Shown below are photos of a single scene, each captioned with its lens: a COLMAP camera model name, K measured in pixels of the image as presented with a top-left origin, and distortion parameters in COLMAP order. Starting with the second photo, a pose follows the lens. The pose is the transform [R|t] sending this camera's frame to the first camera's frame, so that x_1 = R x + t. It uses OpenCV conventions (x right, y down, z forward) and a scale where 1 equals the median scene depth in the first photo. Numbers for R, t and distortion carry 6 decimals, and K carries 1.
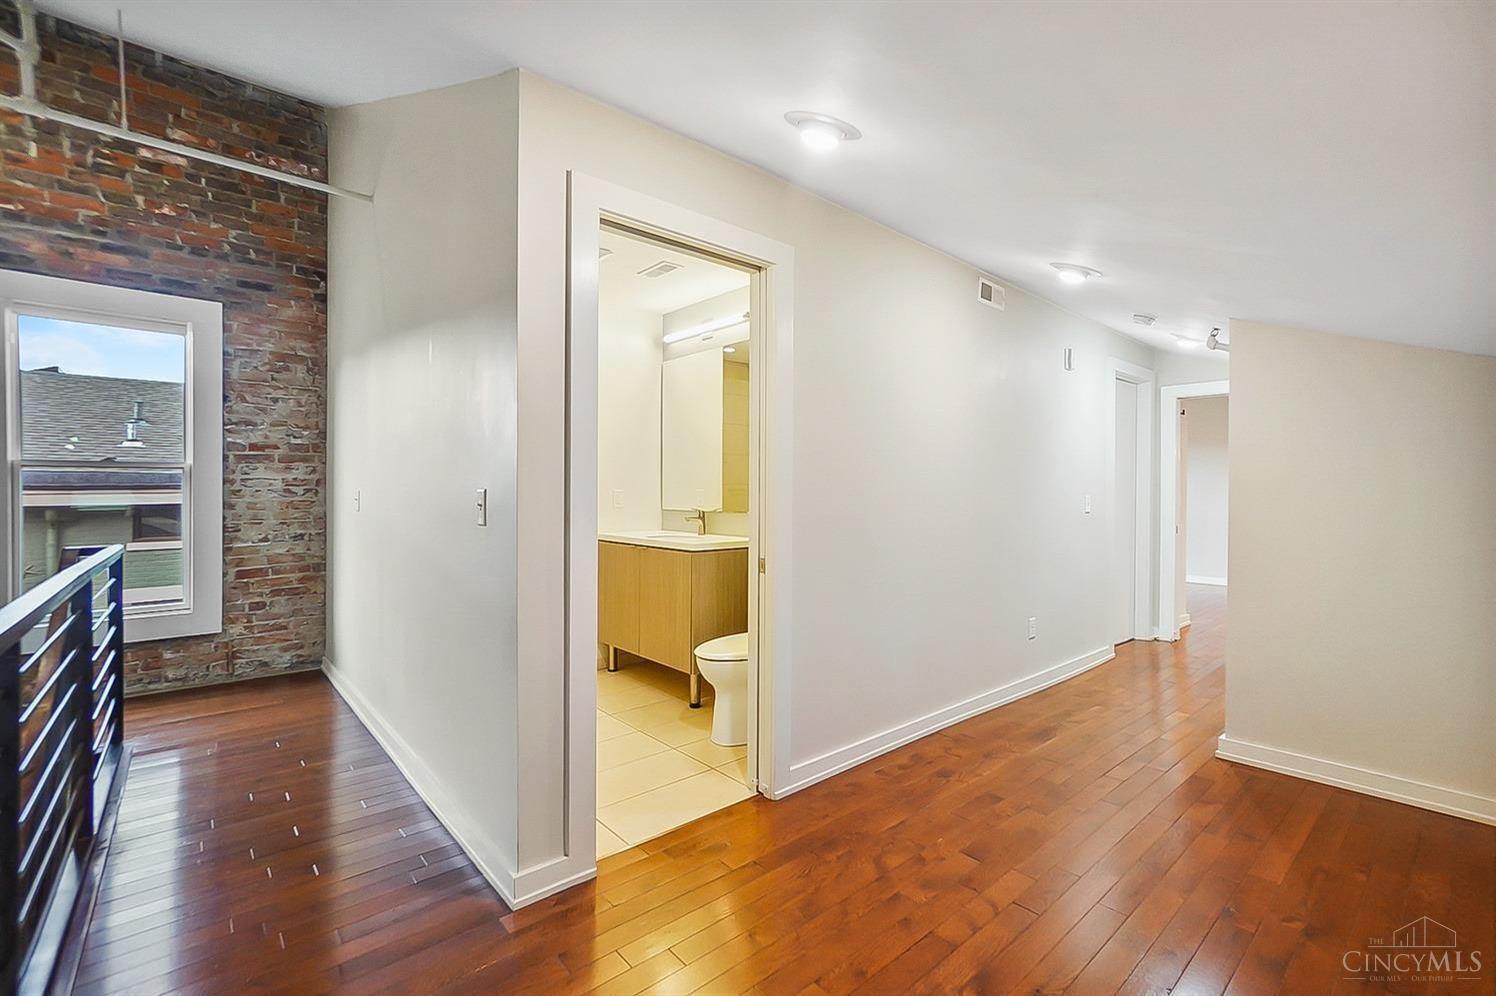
lens RADIAL K [[652.8, 0, 740.6], [0, 652.8, 497.1], [0, 0, 1]] dist [-0.013001, 0.011275]
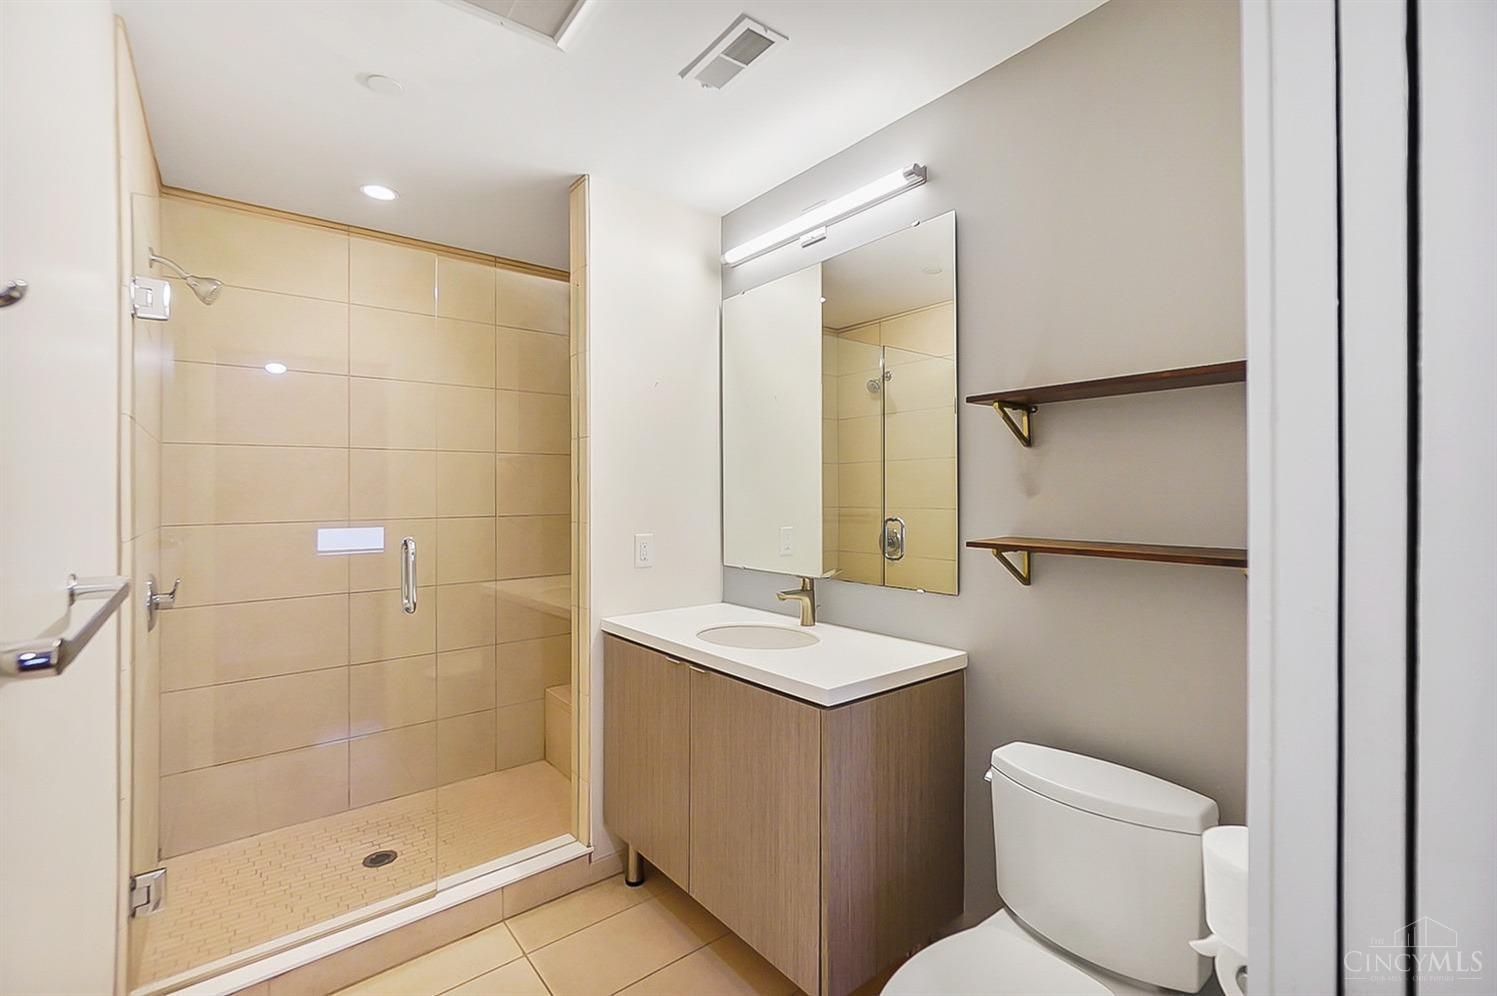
lens RADIAL K [[653.3, 0, 741.1], [0, 653.3, 497.1], [0, 0, 1]] dist [-0.013001, 0.011275]
pose [[0.999397, -0.004139, -0.034460, -0.091215], [0.004006, 0.999984, -0.003939, -0.038846], [0.034476, 0.003798, 0.999398, 0.477785]]
